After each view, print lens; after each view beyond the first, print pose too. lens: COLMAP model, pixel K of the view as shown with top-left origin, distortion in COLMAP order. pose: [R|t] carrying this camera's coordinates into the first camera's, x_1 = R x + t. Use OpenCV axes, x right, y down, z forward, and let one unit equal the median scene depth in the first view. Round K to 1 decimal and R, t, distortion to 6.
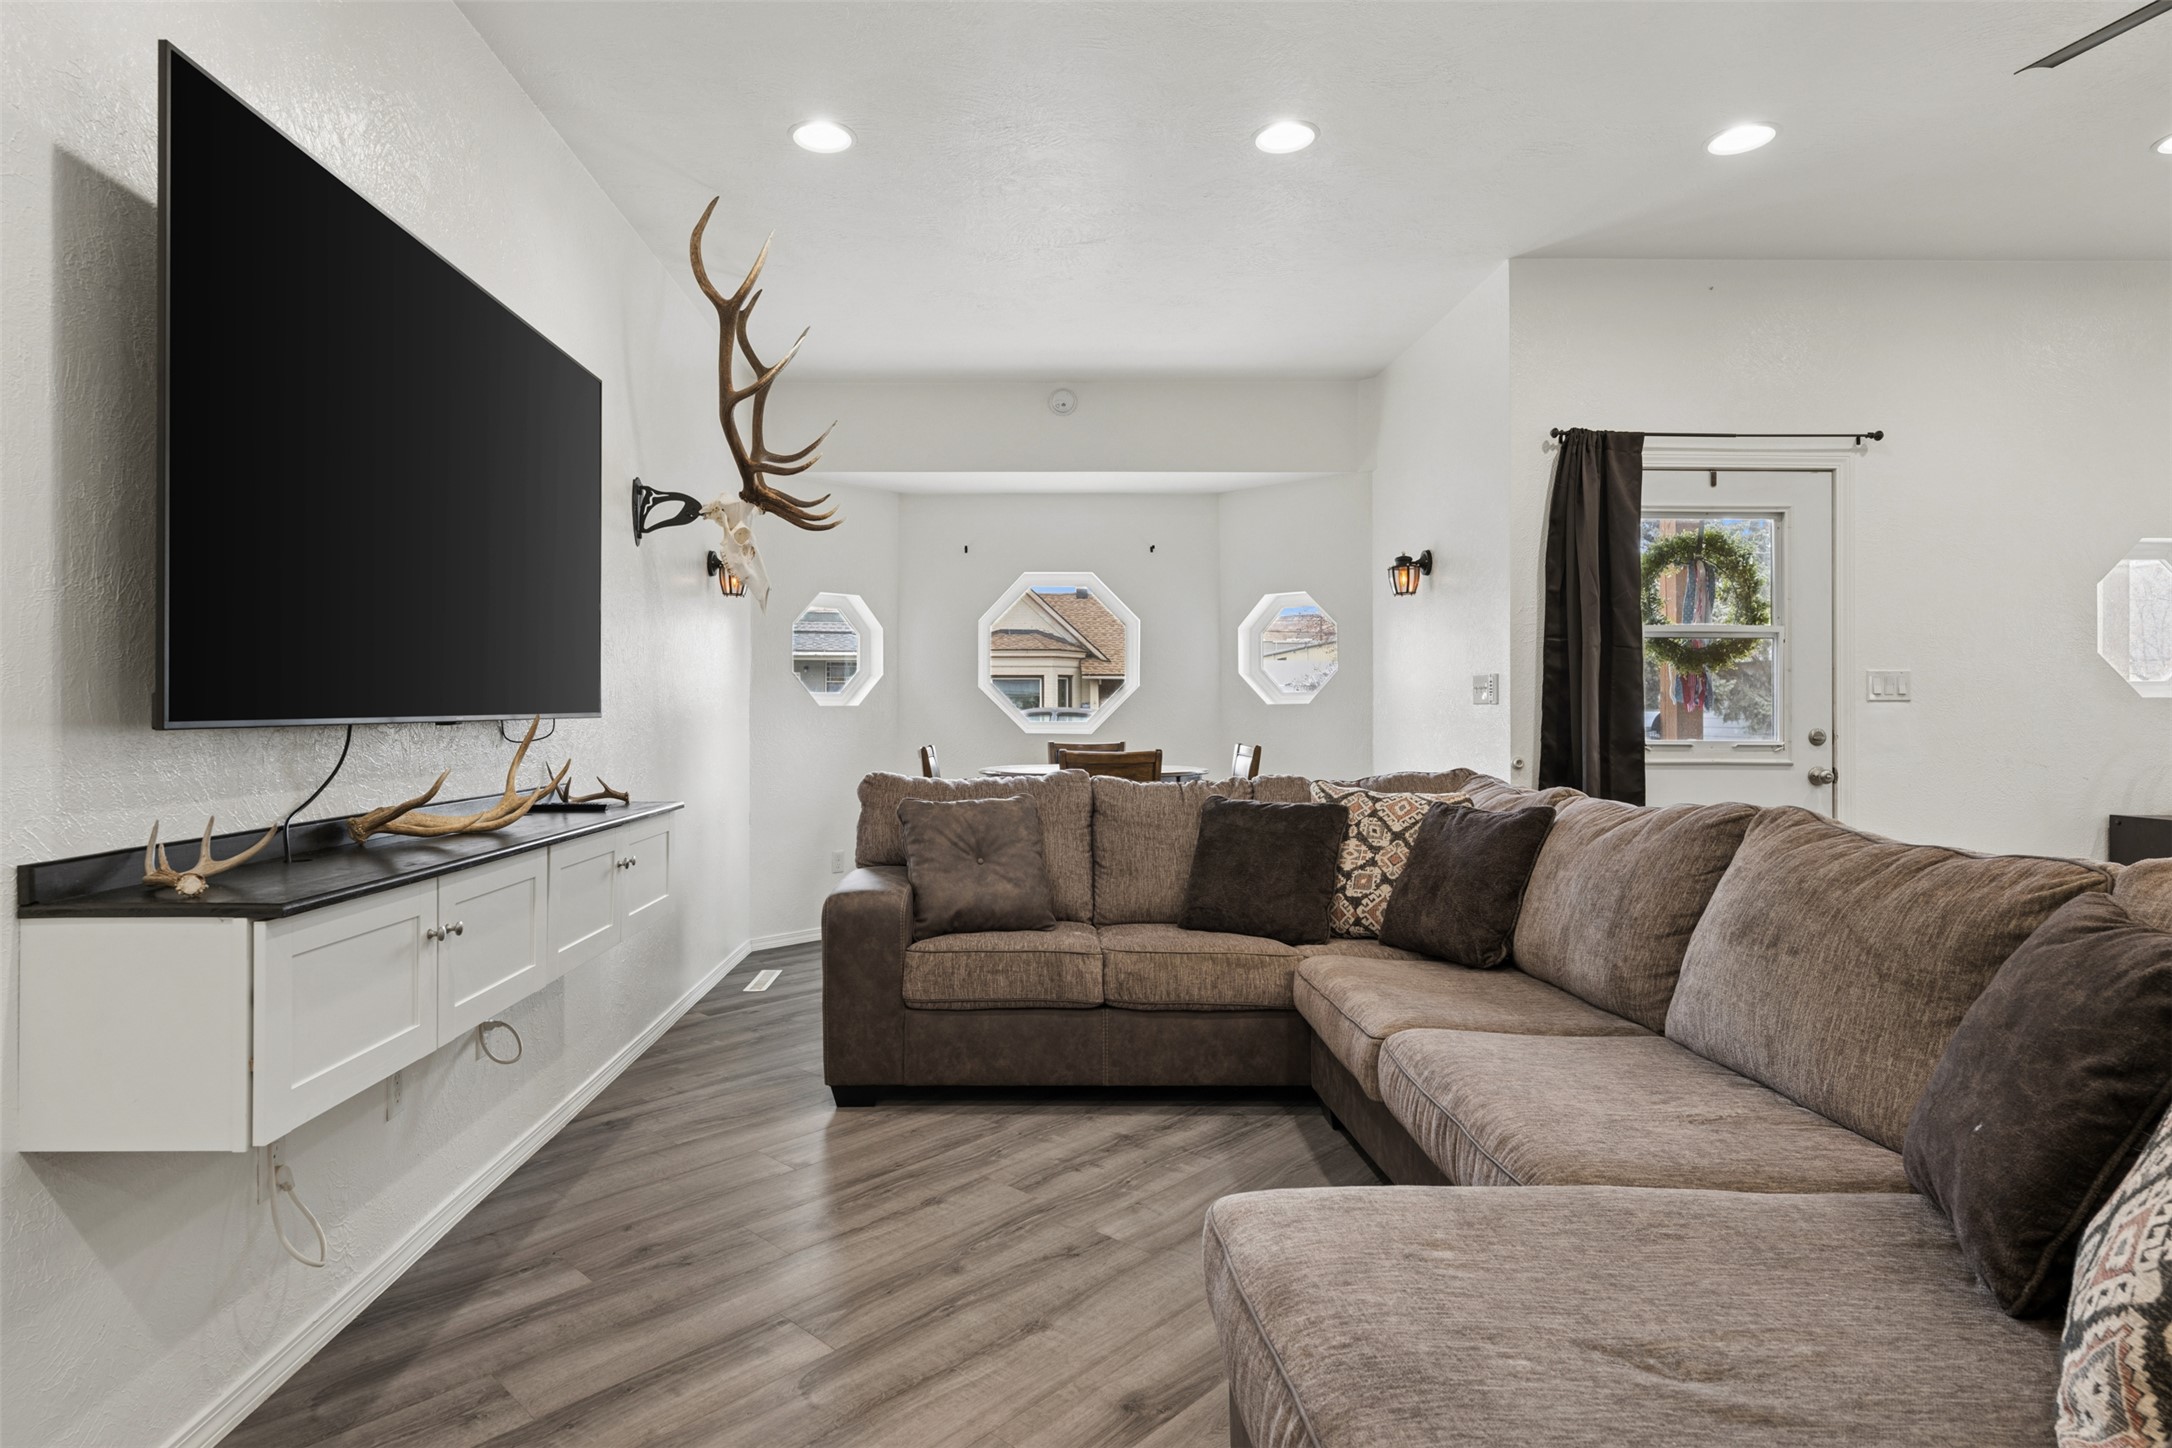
lens RADIAL K [[1151.8, 0, 1015.1], [0, 1151.8, 701.7], [0, 0, 1]] dist [-0.003143, 0.000152]
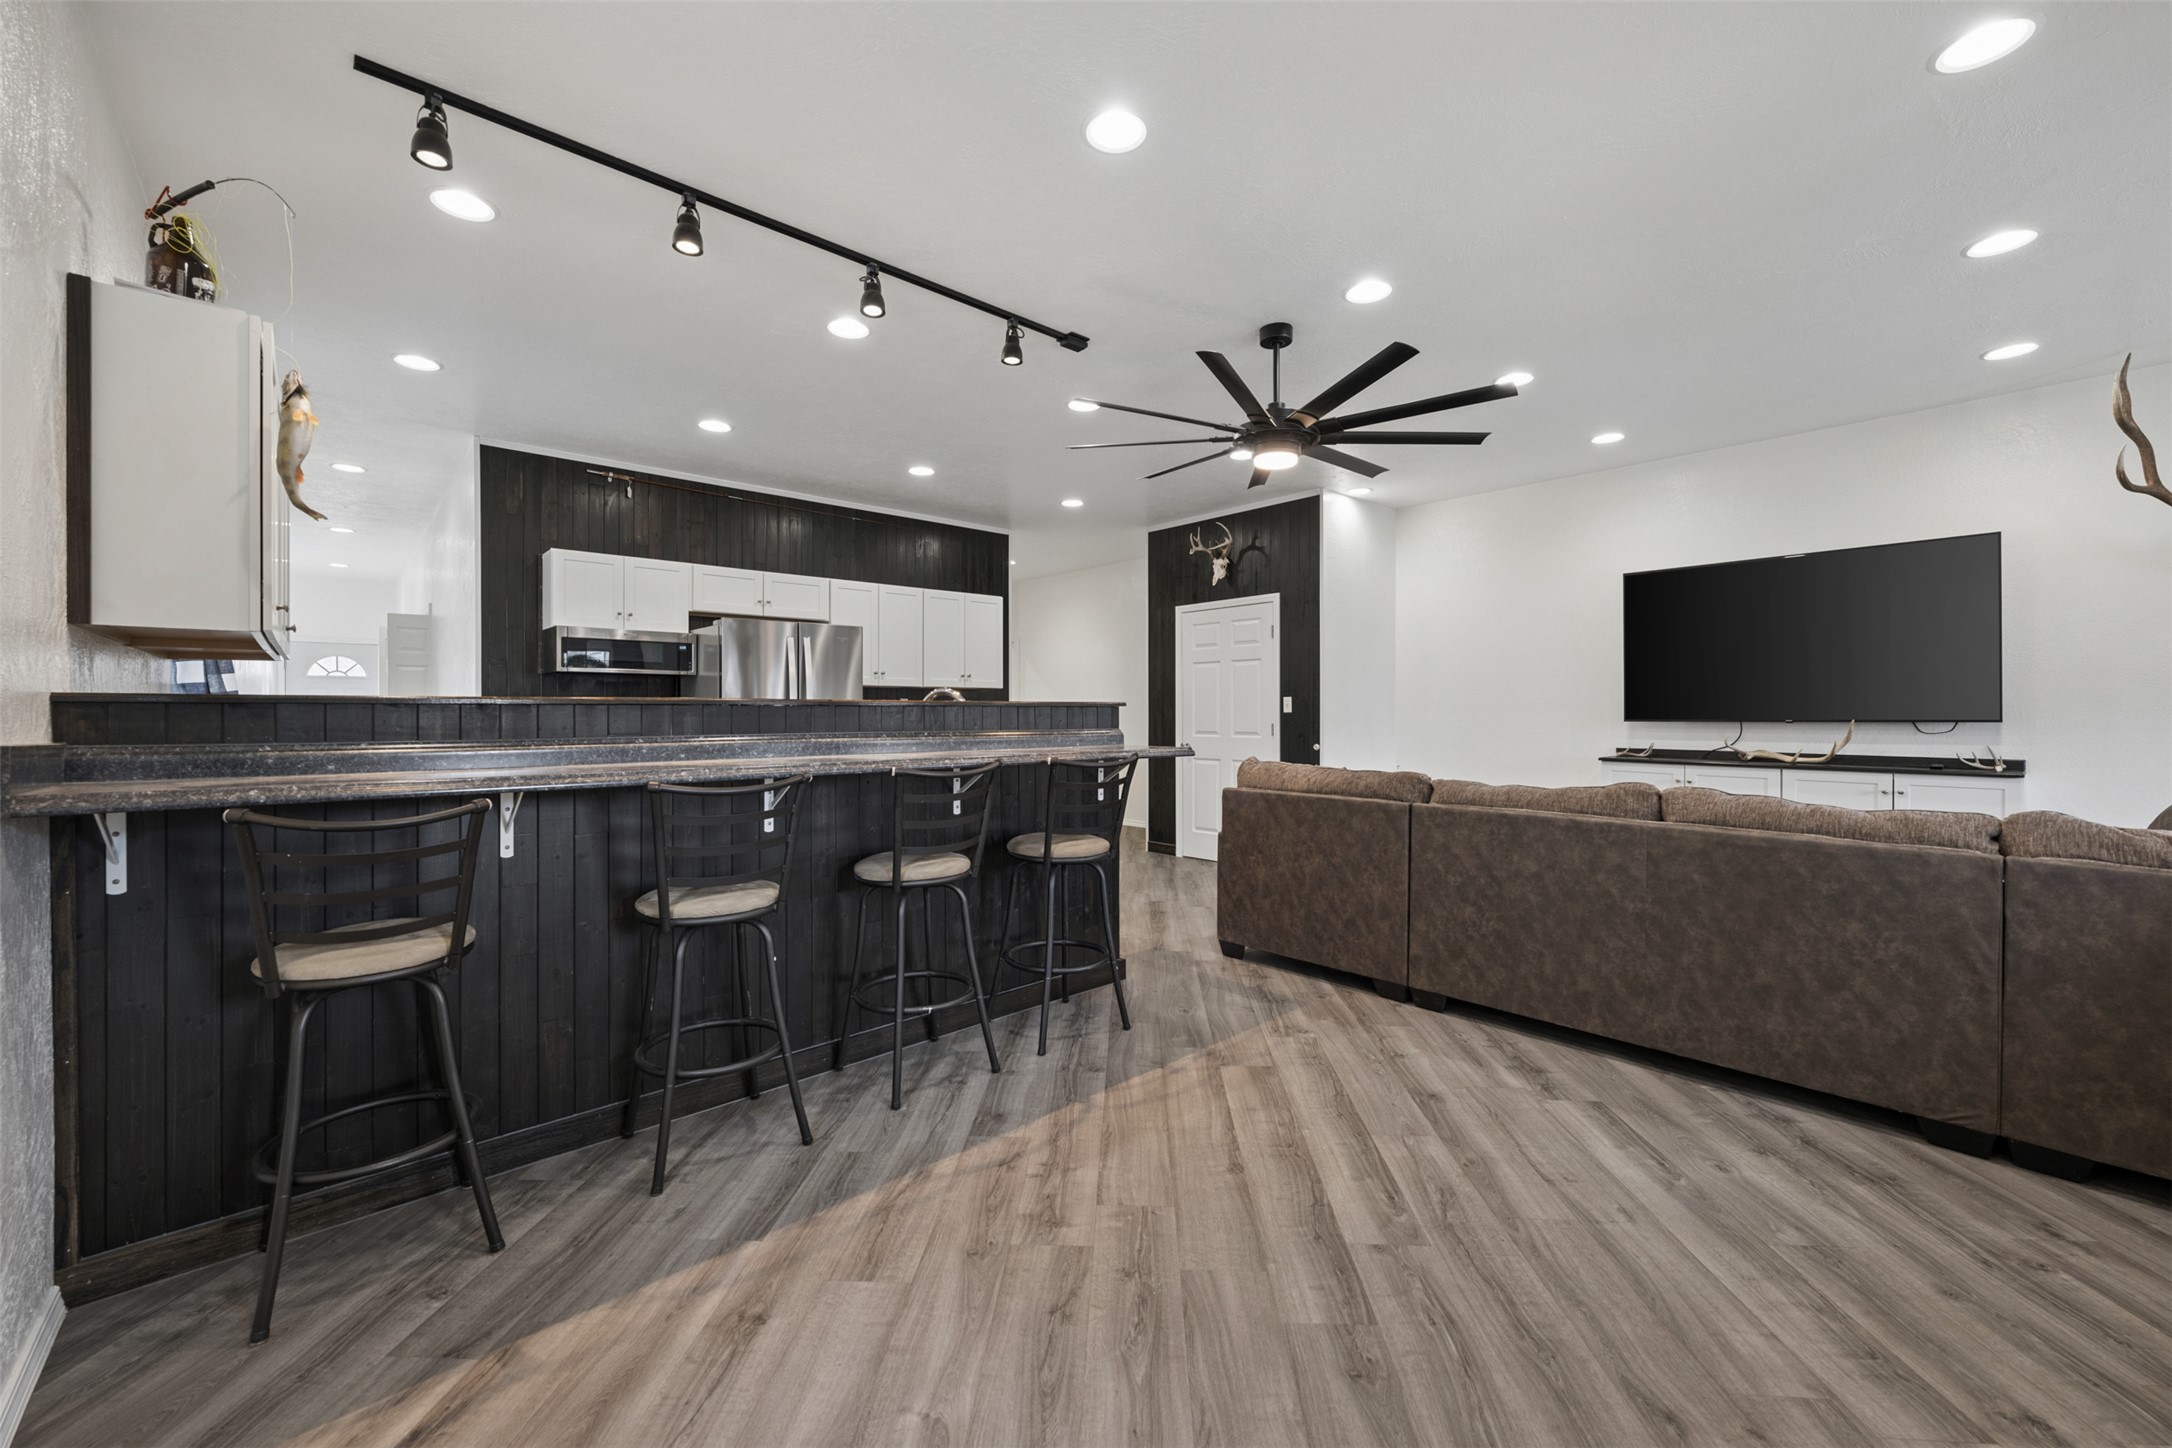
lens RADIAL K [[858.0, 0, 1084.6], [0, 858.0, 715.1], [0, 0, 1]] dist [-0.001104, 0.000244]
pose [[-0.749245, 0.005811, -0.662268, 1.421907], [0.008774, 0.999961, -0.001152, -0.007385], [0.662235, -0.006674, -0.749267, 0.955056]]
